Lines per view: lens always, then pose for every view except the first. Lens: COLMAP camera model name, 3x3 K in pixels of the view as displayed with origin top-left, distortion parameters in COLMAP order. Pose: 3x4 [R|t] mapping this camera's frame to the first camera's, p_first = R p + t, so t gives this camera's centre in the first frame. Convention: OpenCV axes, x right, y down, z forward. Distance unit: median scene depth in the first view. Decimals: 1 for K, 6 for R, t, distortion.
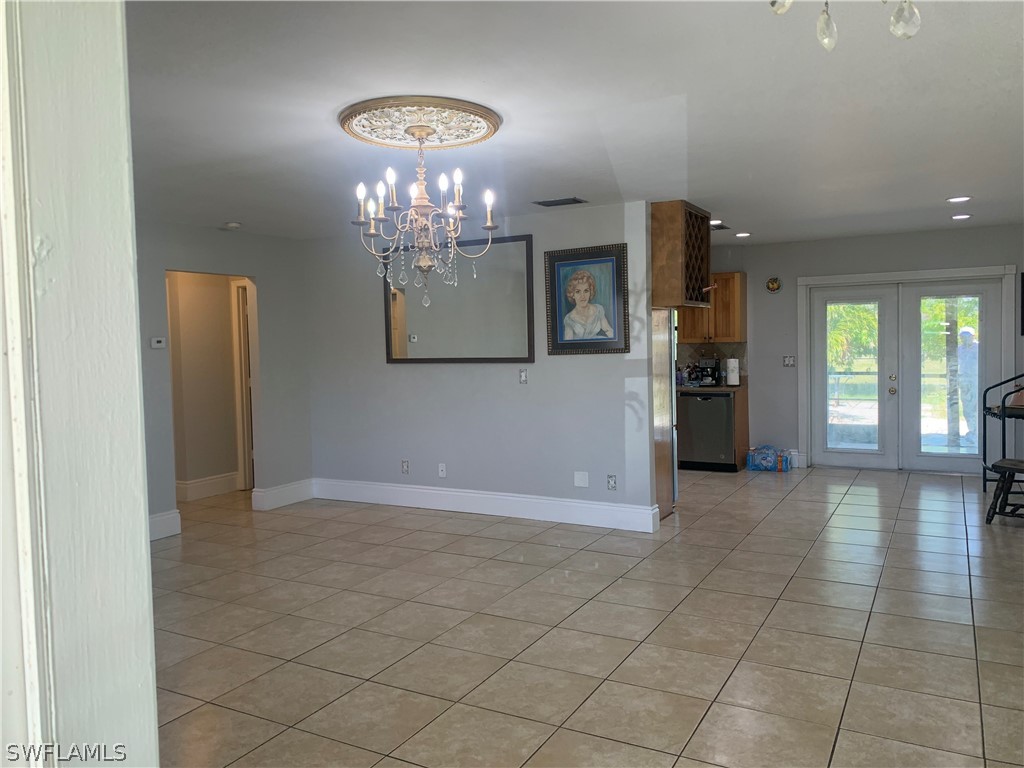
lens RADIAL K [[782.3, 0, 512.0], [0, 782.3, 384.0], [0, 0, 1]] dist [0.189691, -0.454672]
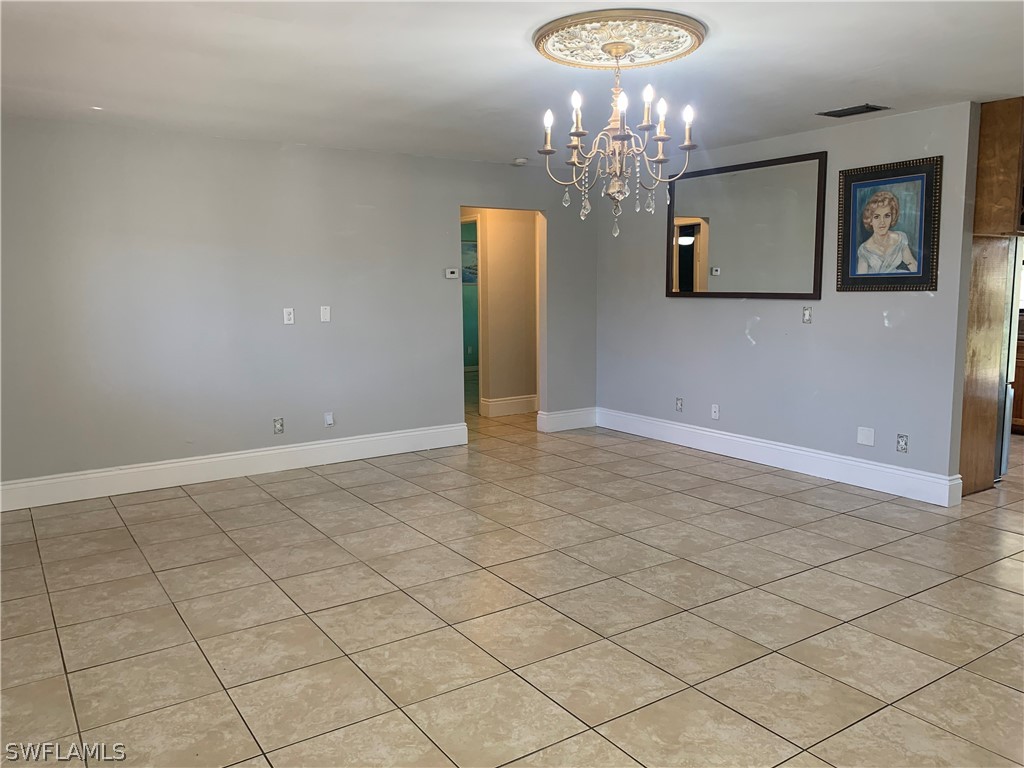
lens RADIAL K [[787.8, 0, 510.1], [0, 787.8, 381.6], [0, 0, 1]] dist [0.064858, -0.067051]
pose [[0.892758, 0.075435, -0.444175, 0.153912], [-0.039400, 0.995178, 0.089821, -0.002697], [0.448809, -0.062688, 0.891426, 0.052473]]
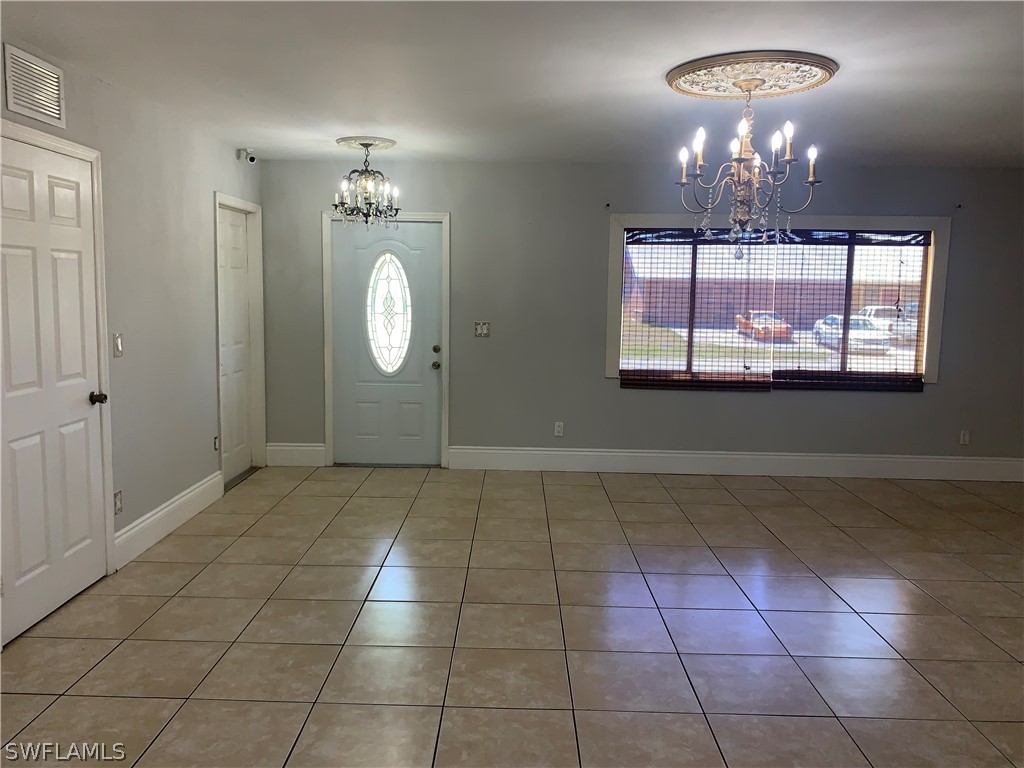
lens RADIAL K [[787.8, 0, 510.1], [0, 787.8, 381.6], [0, 0, 1]] dist [0.064858, -0.067051]
pose [[-0.880781, 0.065724, -0.468941, 0.456895], [-0.020431, 0.984124, 0.176303, -0.087866], [0.473083, 0.164865, -0.865455, 1.267475]]
